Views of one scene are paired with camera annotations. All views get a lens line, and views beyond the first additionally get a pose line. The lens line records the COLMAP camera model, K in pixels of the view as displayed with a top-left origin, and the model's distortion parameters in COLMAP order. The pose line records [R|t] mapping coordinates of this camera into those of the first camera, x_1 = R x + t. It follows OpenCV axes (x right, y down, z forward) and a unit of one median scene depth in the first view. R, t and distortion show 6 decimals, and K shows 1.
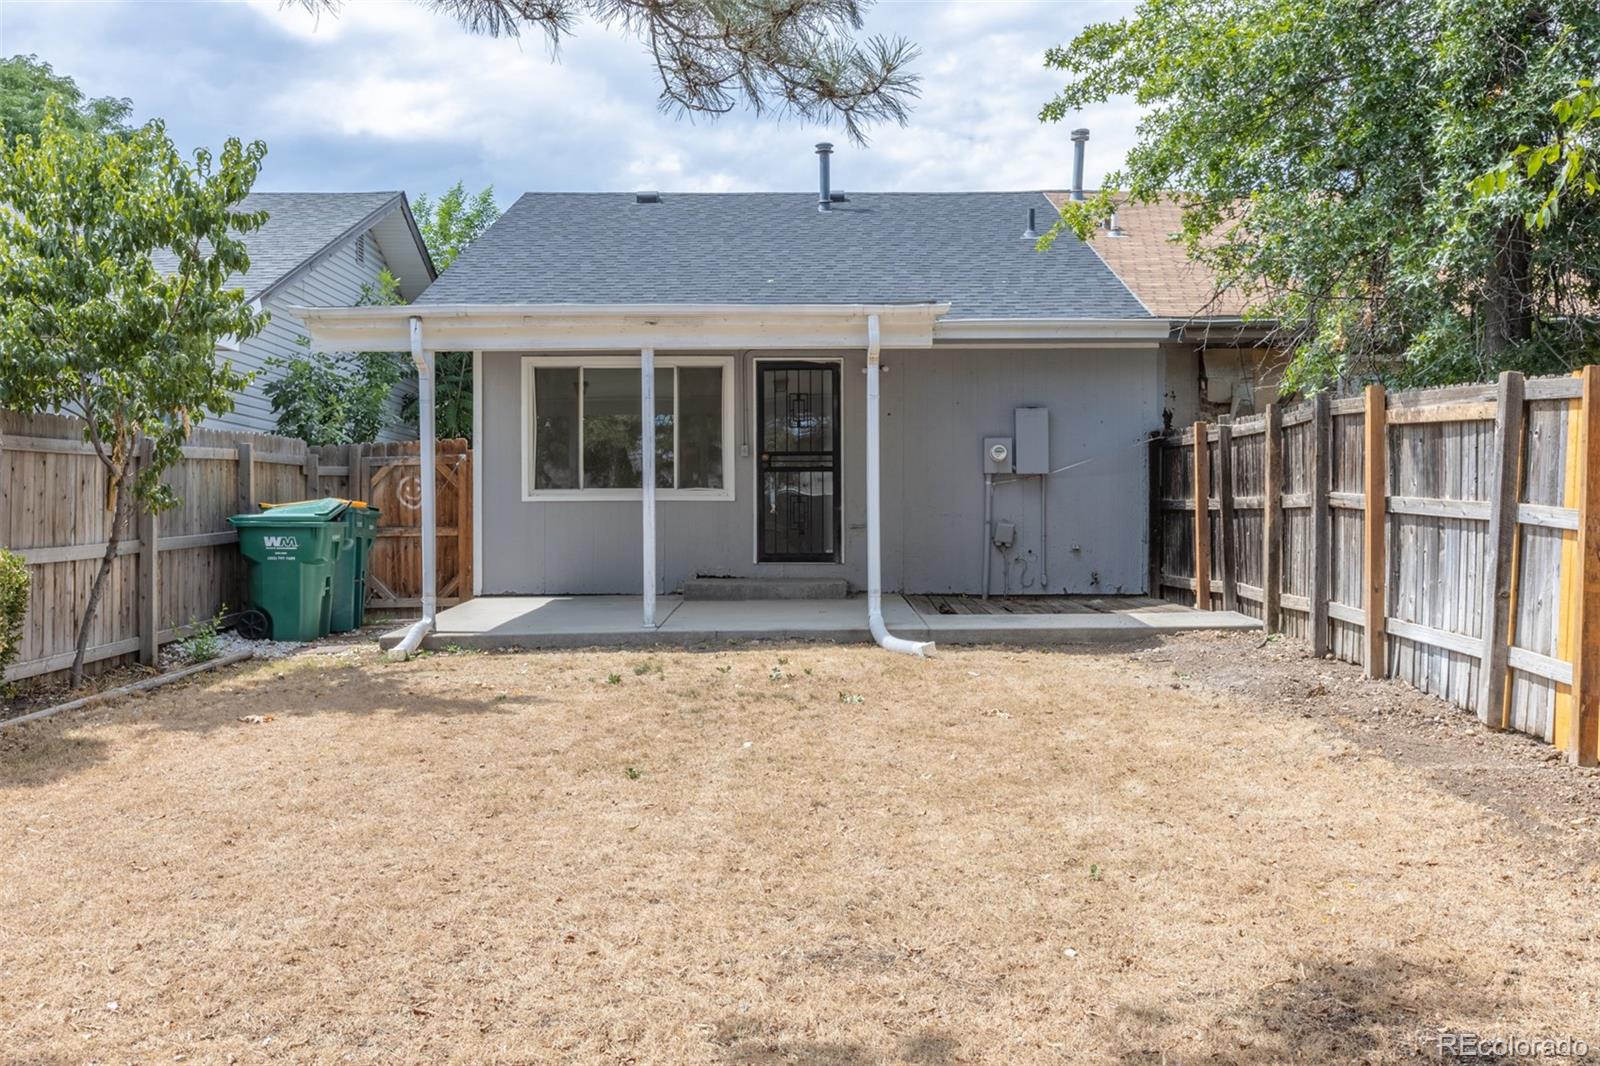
lens RADIAL K [[1467.4, 0, 800.0], [0, 1467.4, 533.0], [0, 0, 1]] dist [-0.002878, 0.001520]
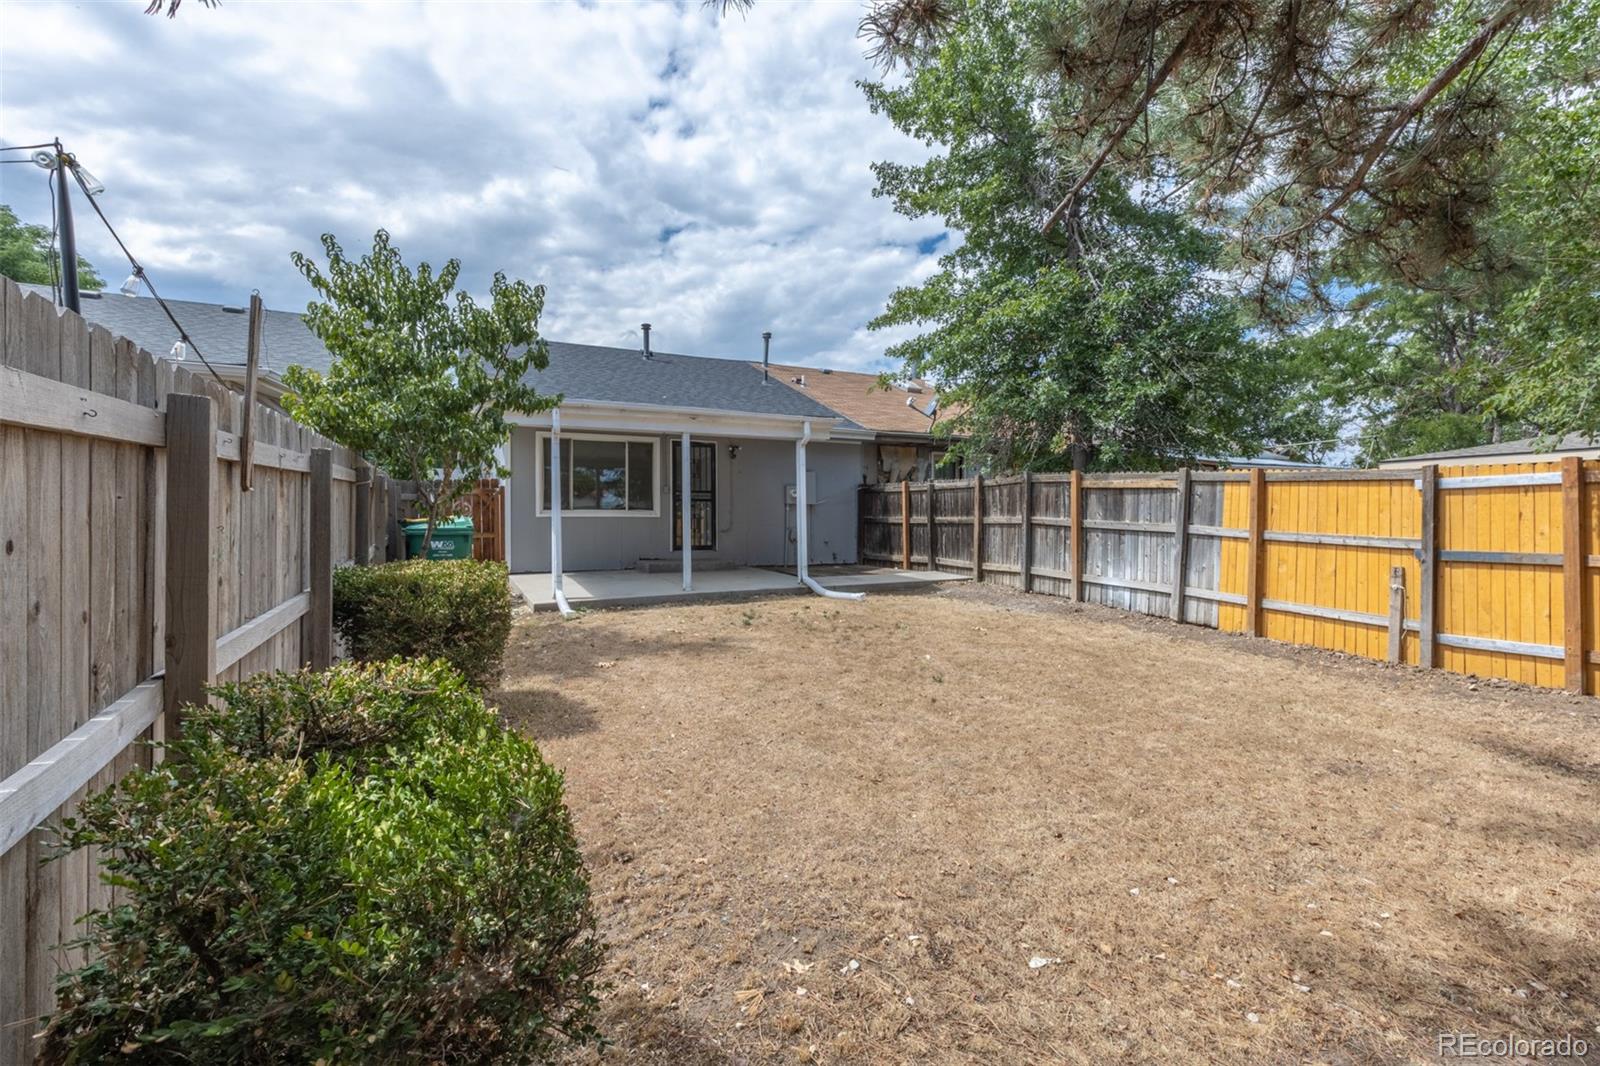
lens RADIAL K [[716.5, 0, 815.9], [0, 716.5, 514.3], [0, 0, 1]] dist [-0.001199, -0.000628]
pose [[0.892598, 0.005847, 0.450816, -0.357785], [0.002398, 0.999840, -0.017716, -0.011826], [-0.450847, 0.016894, 0.892441, 0.162917]]
